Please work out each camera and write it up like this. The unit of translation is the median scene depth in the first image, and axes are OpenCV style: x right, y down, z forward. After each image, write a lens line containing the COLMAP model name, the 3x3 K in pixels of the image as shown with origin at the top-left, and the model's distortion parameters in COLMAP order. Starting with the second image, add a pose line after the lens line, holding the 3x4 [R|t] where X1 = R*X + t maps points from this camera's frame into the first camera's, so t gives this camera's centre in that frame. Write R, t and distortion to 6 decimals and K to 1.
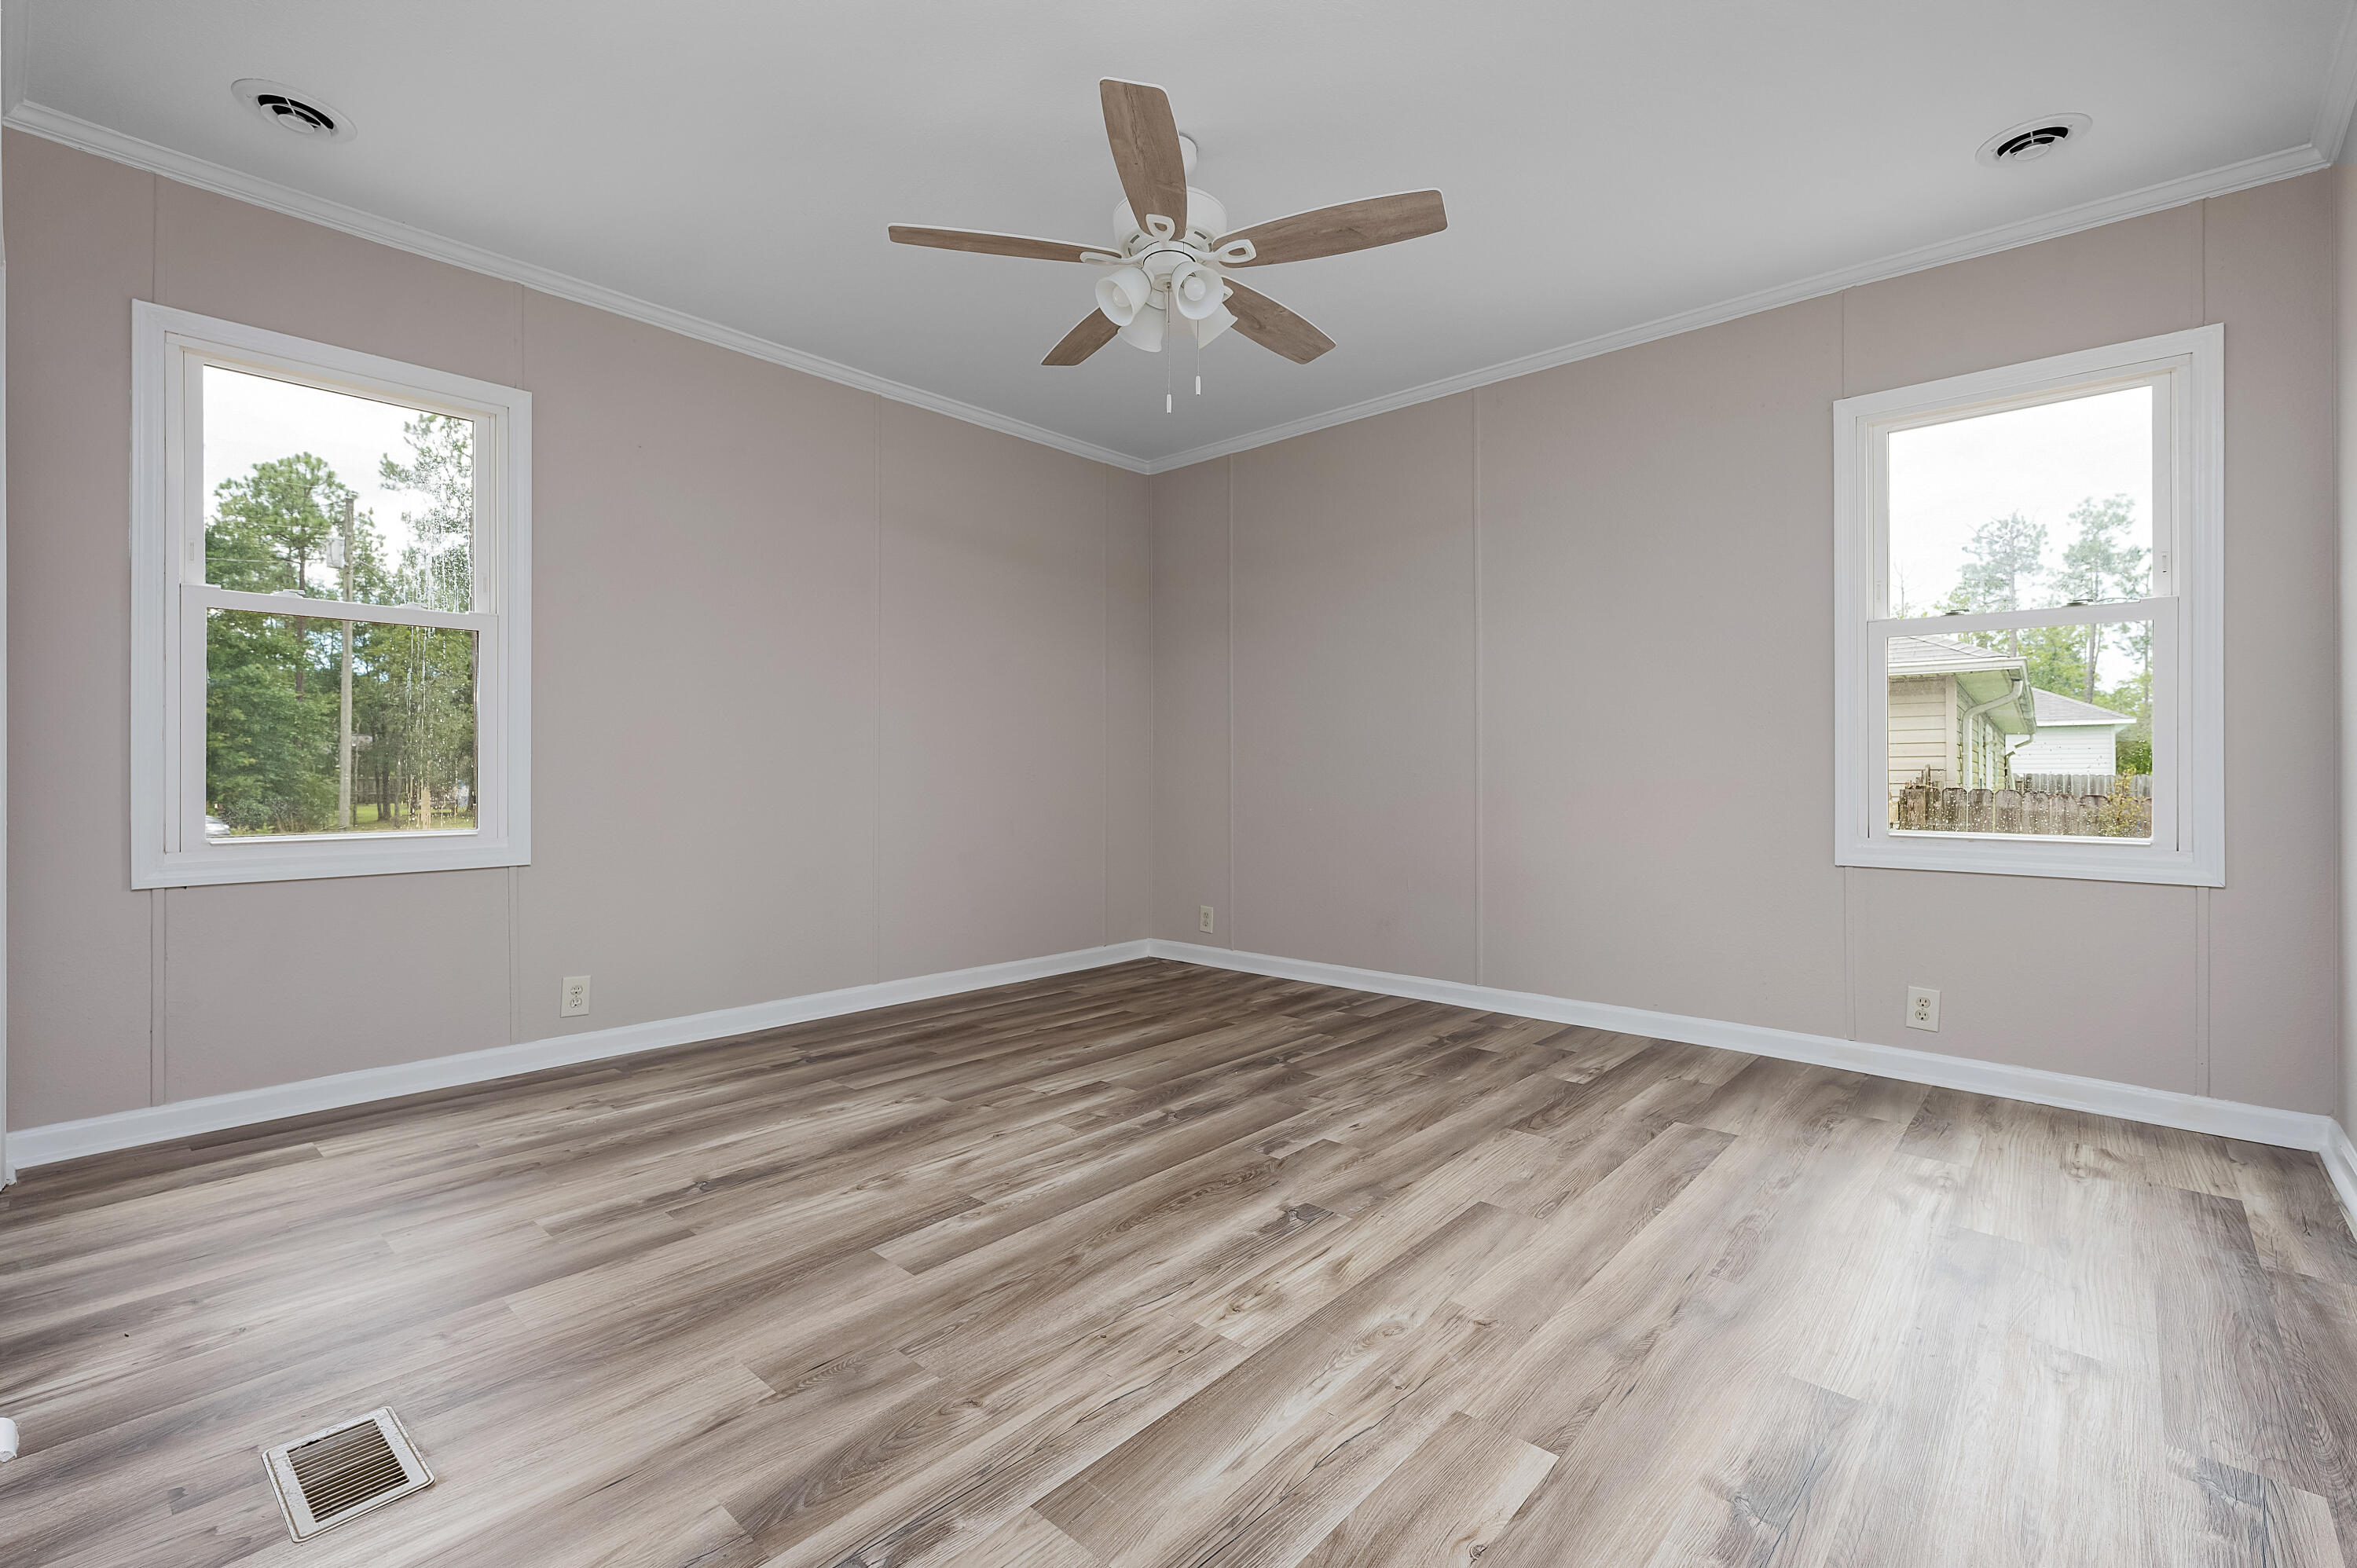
lens RADIAL K [[1019.9, 0, 1181.6], [0, 1019.9, 786.1], [0, 0, 1]] dist [-0.000375, 0.000015]
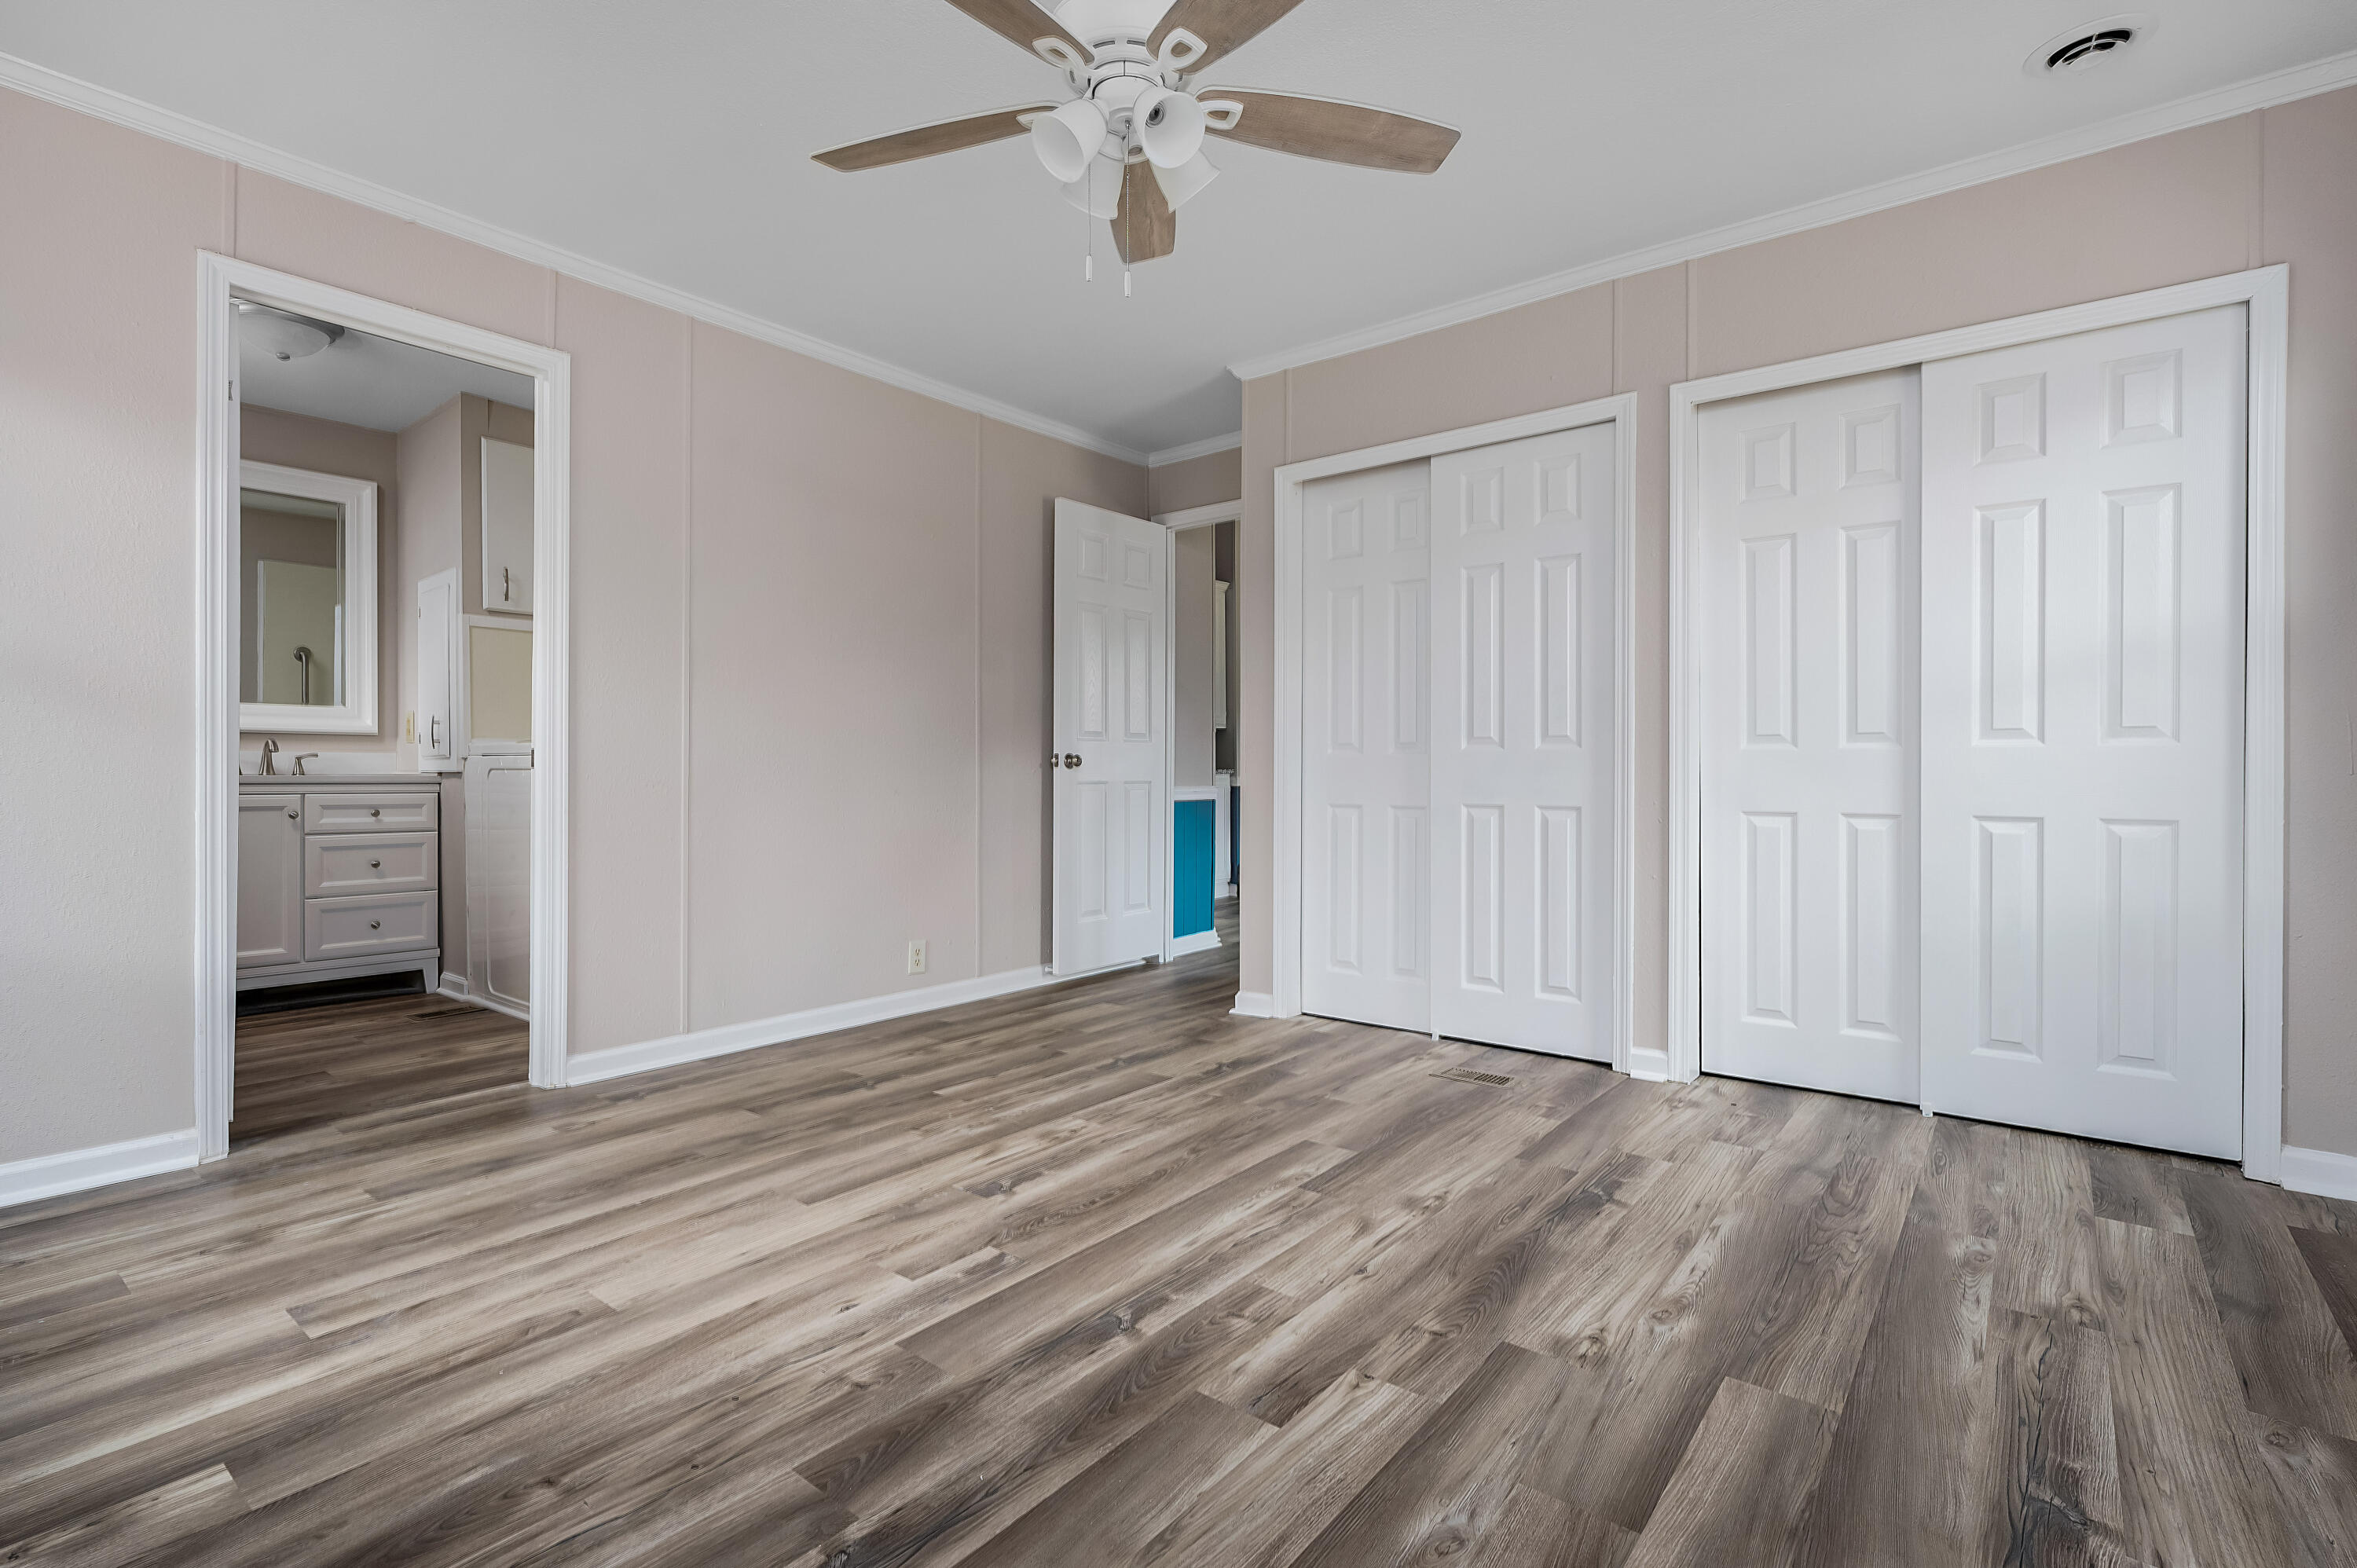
lens RADIAL K [[1108.9, 0, 1174.5], [0, 1108.9, 779.1], [0, 0, 1]] dist [0.000496, 0.000062]
pose [[-0.998337, -0.001105, -0.057638, -0.000049], [-0.002564, 0.999678, 0.025249, -0.031605], [0.057592, 0.025355, -0.998018, 1.868060]]
